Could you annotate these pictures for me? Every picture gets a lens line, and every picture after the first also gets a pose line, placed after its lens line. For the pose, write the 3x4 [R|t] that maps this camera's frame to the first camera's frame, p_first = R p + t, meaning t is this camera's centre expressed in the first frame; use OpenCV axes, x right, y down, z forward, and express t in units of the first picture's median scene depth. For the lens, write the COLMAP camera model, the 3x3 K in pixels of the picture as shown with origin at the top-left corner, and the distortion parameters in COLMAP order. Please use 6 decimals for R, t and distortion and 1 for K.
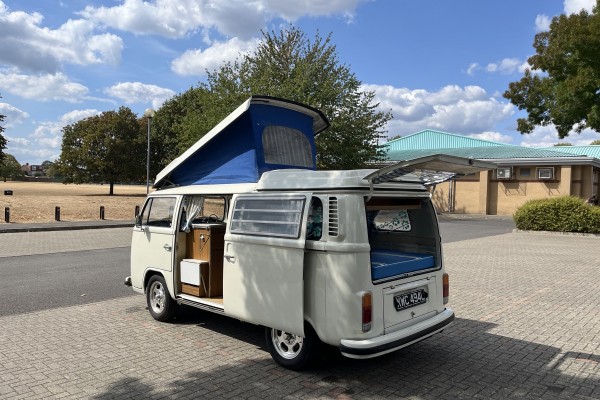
lens RADIAL K [[456.5, 0, 300.0], [0, 456.5, 200.0], [0, 0, 1]] dist [0.035681, -0.005613]
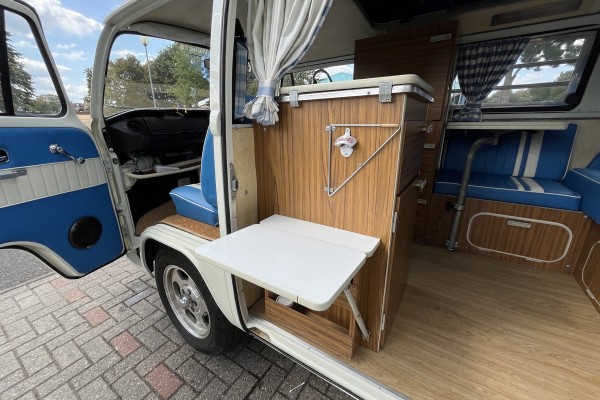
lens RADIAL K [[241.2, 0, 302.0], [0, 241.2, 201.2], [0, 0, 1]] dist [-0.002317, -0.000330]
pose [[0.982407, -0.075117, 0.170980, -0.044790], [0.019094, 0.951143, 0.308160, 0.012443], [-0.185774, -0.299474, 0.935844, 0.150307]]
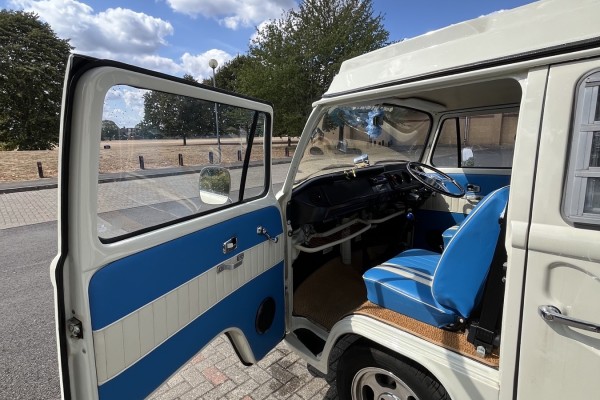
lens RADIAL K [[322.5, 0, 300.0], [0, 322.5, 200.0], [0, 0, 1]] dist [-0.004503, -0.000987]
pose [[0.997432, -0.042145, -0.057904, -0.065102], [0.051444, 0.984123, 0.169868, 0.003822], [0.049826, -0.172410, 0.983764, 0.147929]]
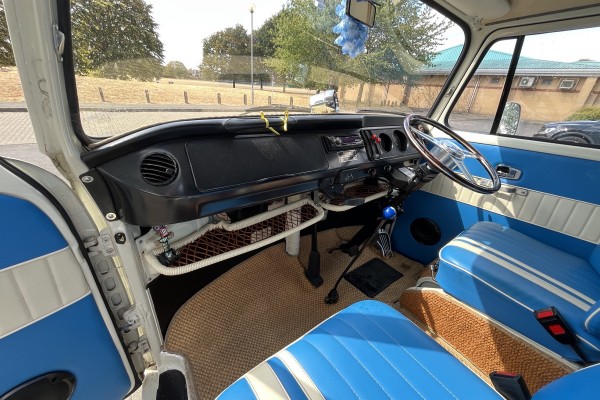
lens RADIAL K [[241.2, 0, 302.0], [0, 241.2, 201.2], [0, 0, 1]] dist [-0.002317, -0.000330]
pose [[0.987637, 0.101274, -0.119652, -0.053868], [-0.045967, 0.916842, 0.396596, 0.007378], [0.149867, -0.386193, 0.910162, 0.185532]]
